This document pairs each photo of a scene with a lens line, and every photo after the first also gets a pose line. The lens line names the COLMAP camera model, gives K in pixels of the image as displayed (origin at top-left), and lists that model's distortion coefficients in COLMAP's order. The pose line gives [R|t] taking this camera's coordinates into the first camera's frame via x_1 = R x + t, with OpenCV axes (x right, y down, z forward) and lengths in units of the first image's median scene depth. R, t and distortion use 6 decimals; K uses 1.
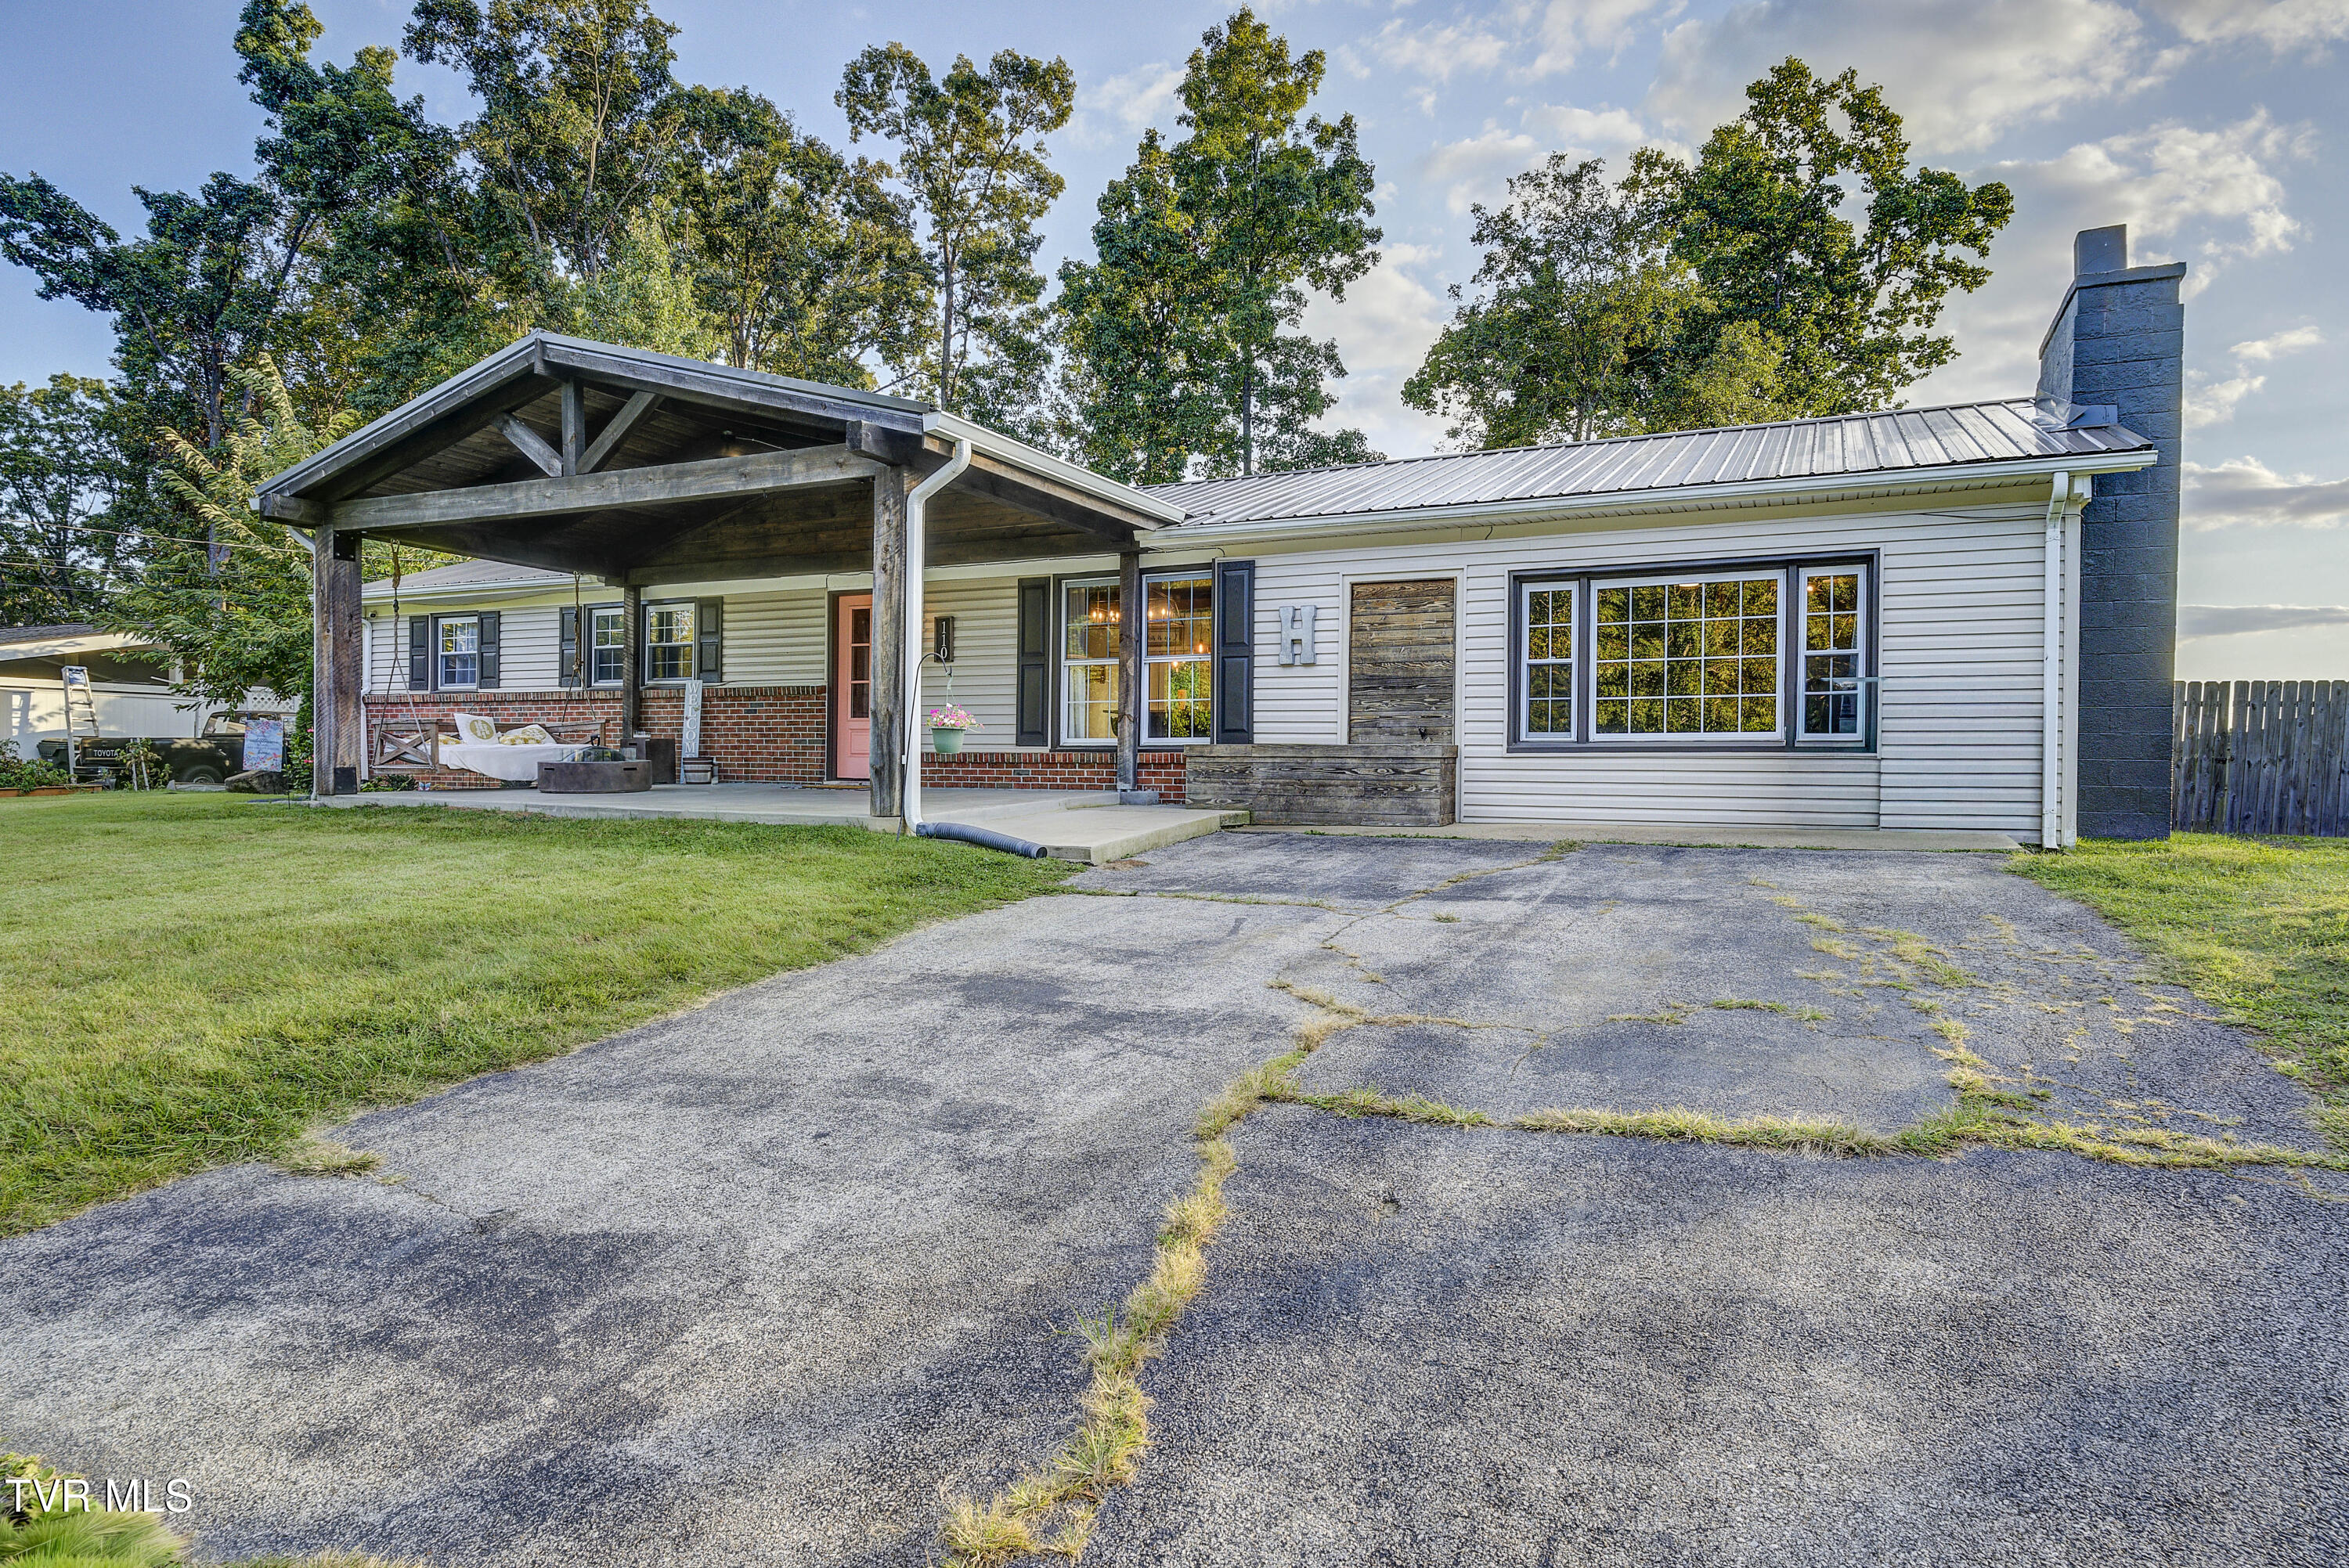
lens RADIAL K [[1317.9, 0, 1174.5], [0, 1317.9, 784.0], [0, 0, 1]] dist [0.002600, 0.001127]
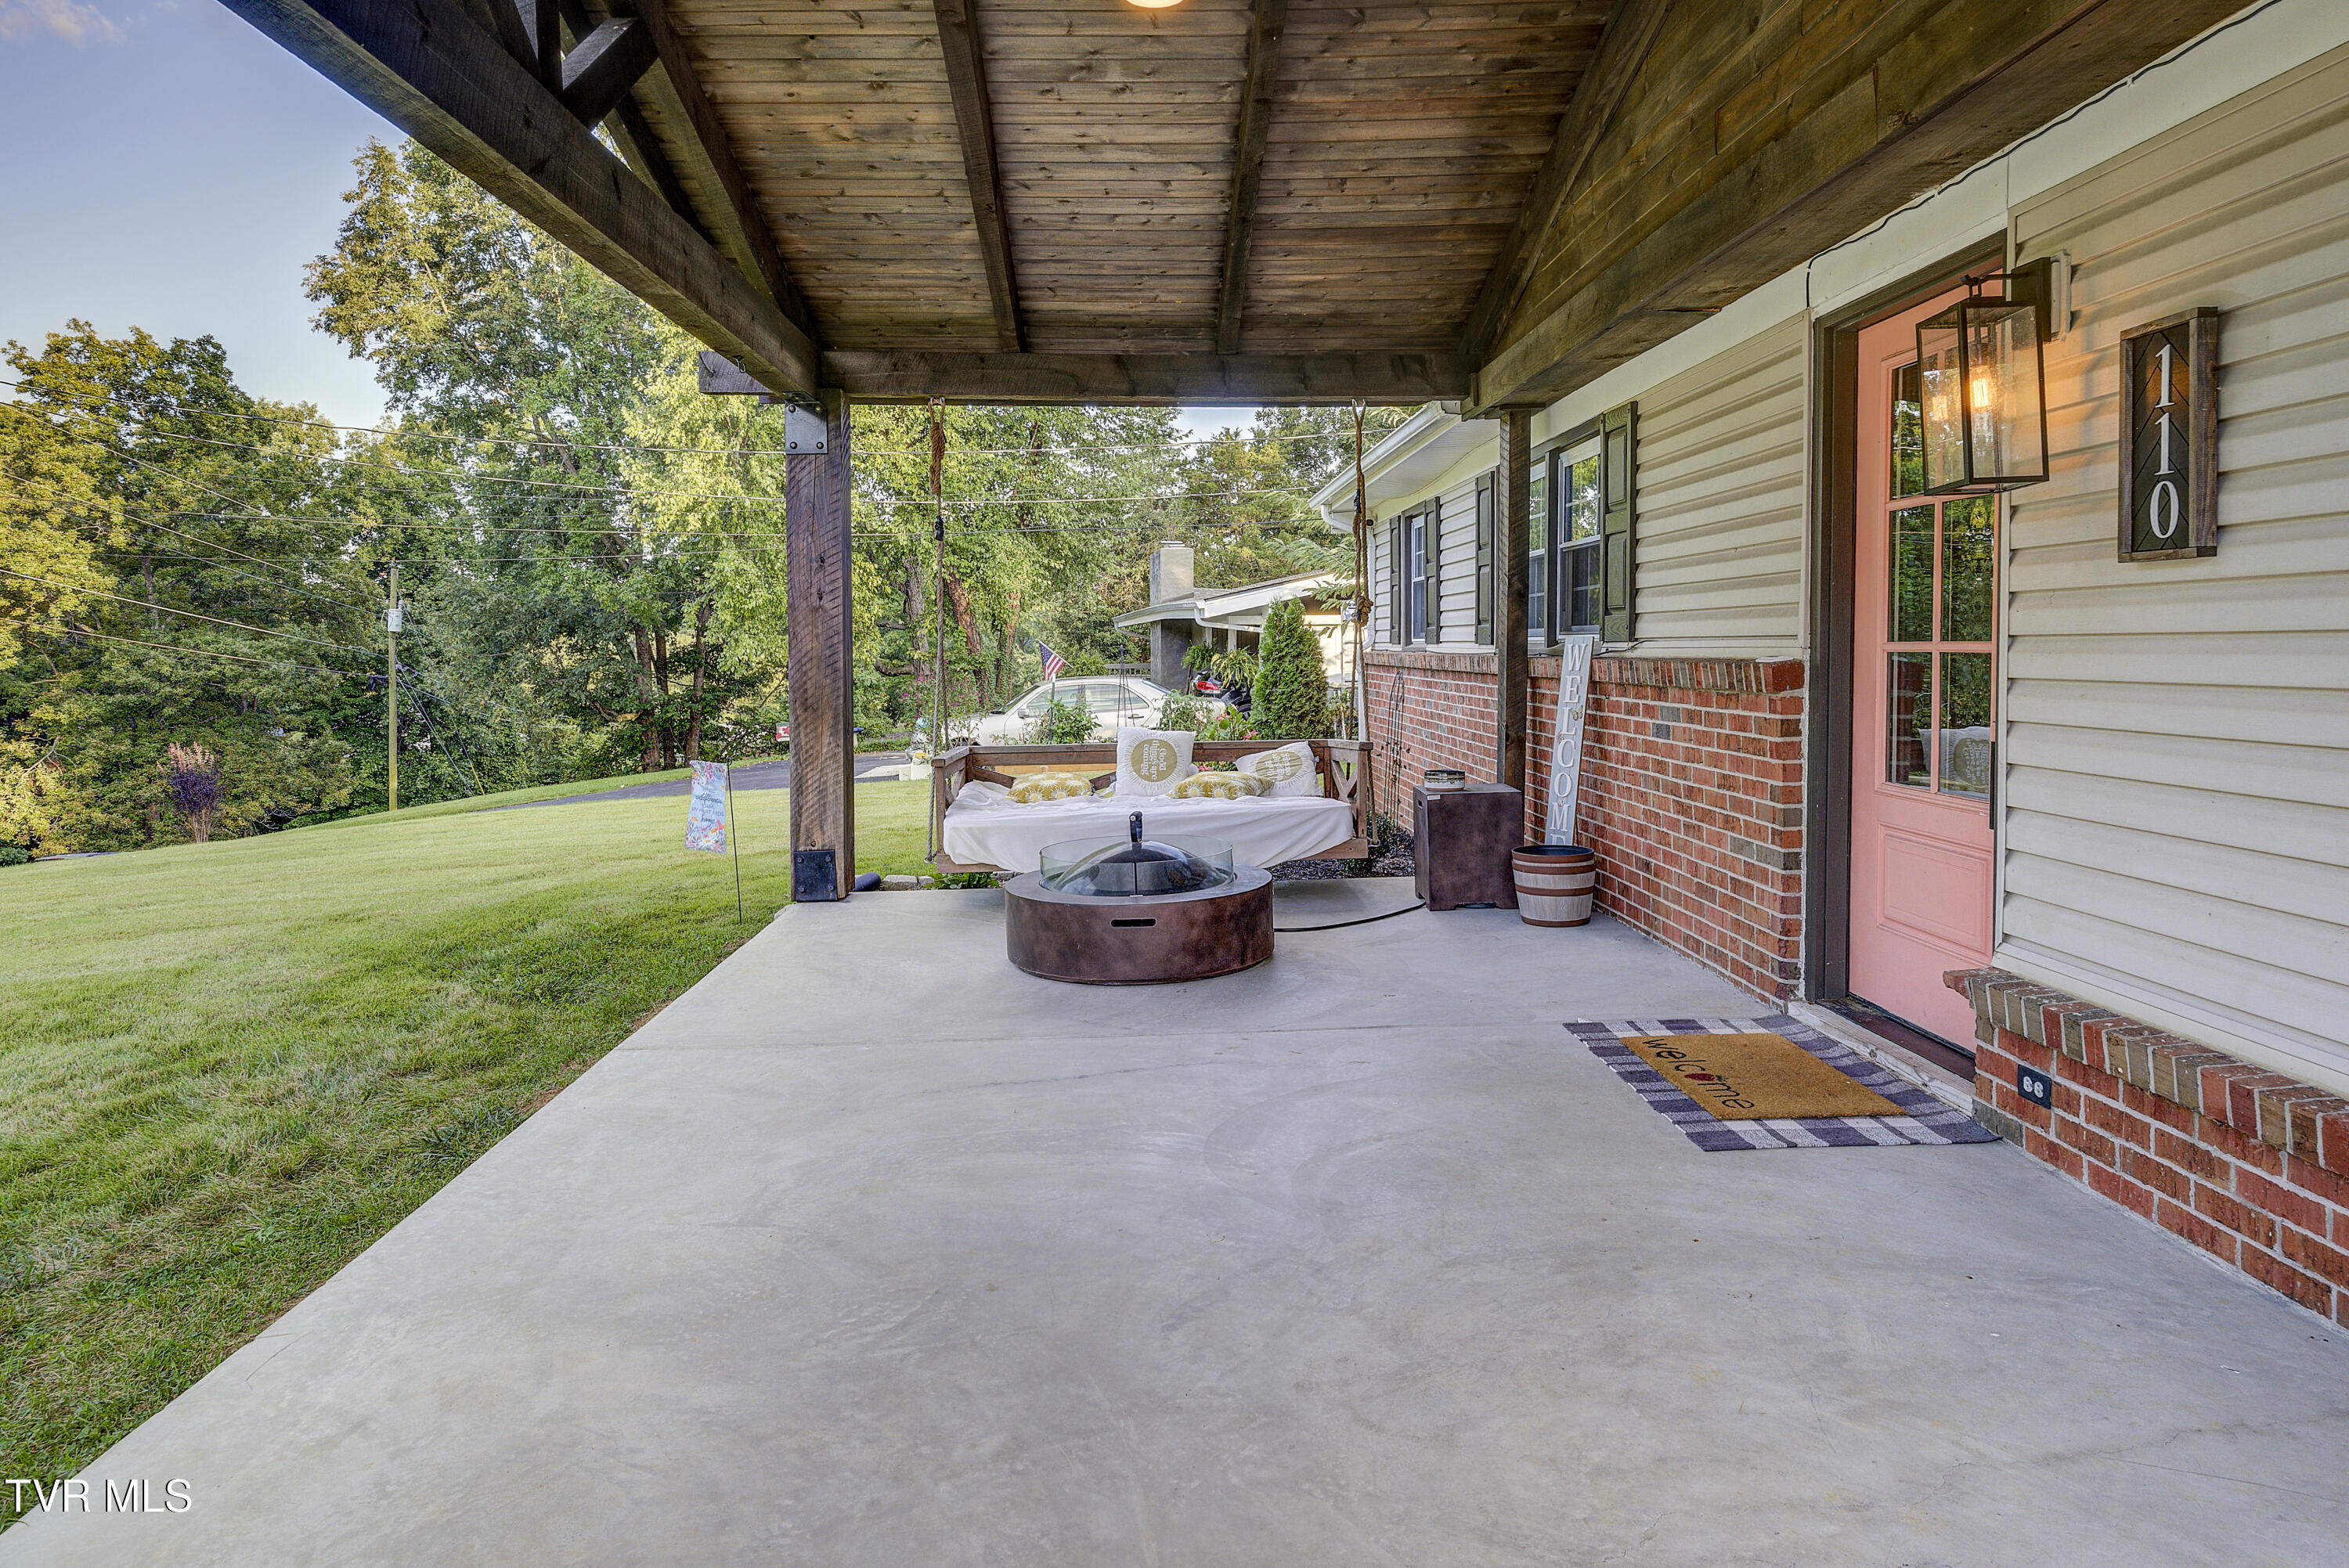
lens RADIAL K [[1459.1, 0, 1137.2], [0, 1459.1, 693.5], [0, 0, 1]] dist [0.009017, -0.000223]
pose [[0.434858, 0.015915, -0.900359, -0.042823], [0.000147, 0.999843, 0.017745, -0.068124], [0.900499, -0.007849, 0.434787, 0.687318]]
